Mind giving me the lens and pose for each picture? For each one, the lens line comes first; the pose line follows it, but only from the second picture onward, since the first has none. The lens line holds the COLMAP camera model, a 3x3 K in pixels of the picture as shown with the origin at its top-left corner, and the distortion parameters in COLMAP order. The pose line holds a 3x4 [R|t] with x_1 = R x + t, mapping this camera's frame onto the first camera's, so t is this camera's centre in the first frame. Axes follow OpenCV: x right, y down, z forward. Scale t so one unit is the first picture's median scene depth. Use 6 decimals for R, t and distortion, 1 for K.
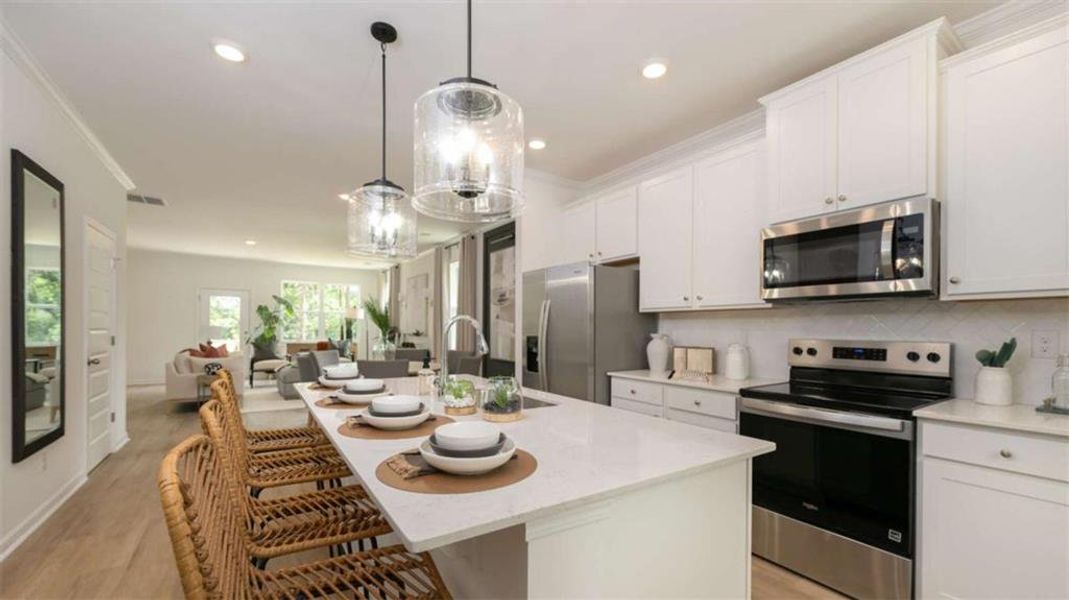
lens RADIAL K [[424.8, 0, 536.0], [0, 424.8, 323.4], [0, 0, 1]] dist [-0.001370, -0.000823]
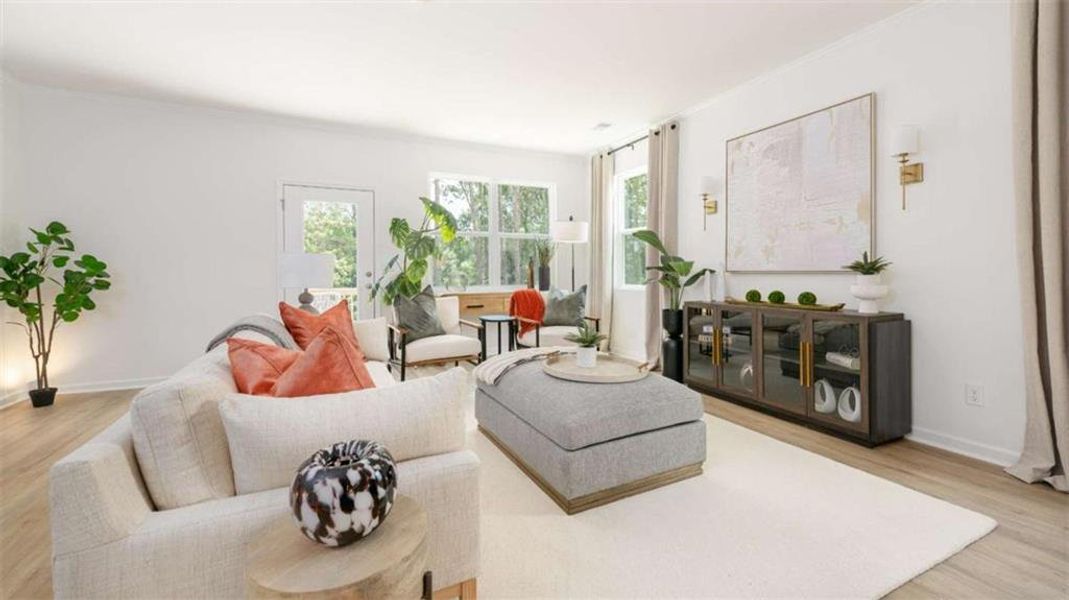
lens RADIAL K [[424.8, 0, 543.2], [0, 424.8, 276.3], [0, 0, 1]] dist [-0.001370, -0.000823]
pose [[0.990503, -0.009349, -0.137171, -0.469667], [0.011470, 0.999826, 0.014686, 0.021994], [0.137009, -0.016120, 0.990439, 0.608185]]
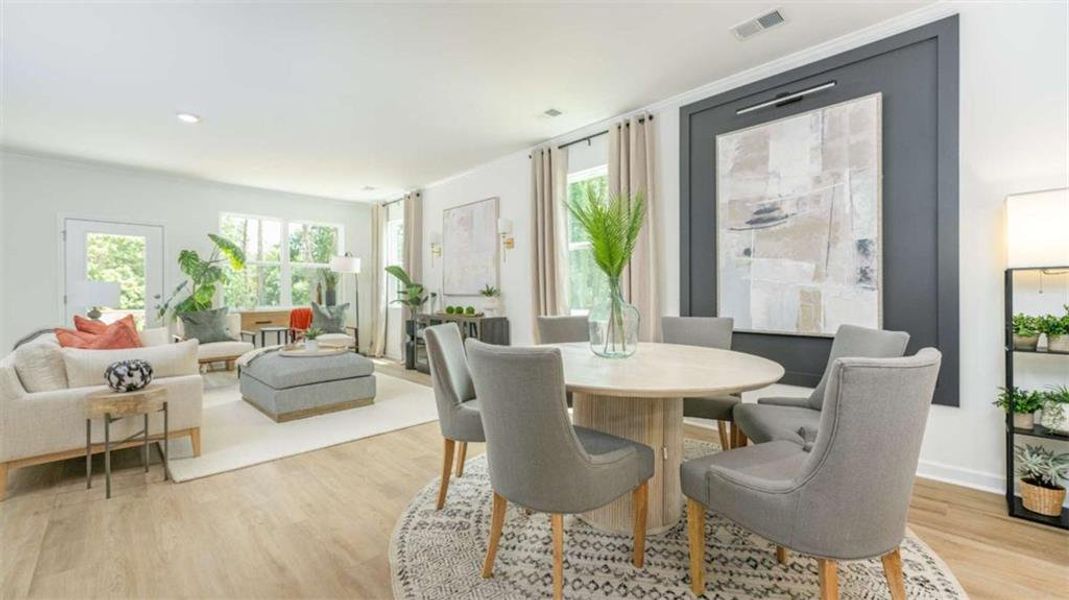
lens RADIAL K [[424.8, 0, 545.1], [0, 424.8, 298.2], [0, 0, 1]] dist [-0.001370, -0.000823]
pose [[0.981119, -0.010232, 0.193132, -0.305447], [0.007284, 0.999846, 0.015968, 0.021358], [-0.193265, -0.014260, 0.981043, 0.359696]]
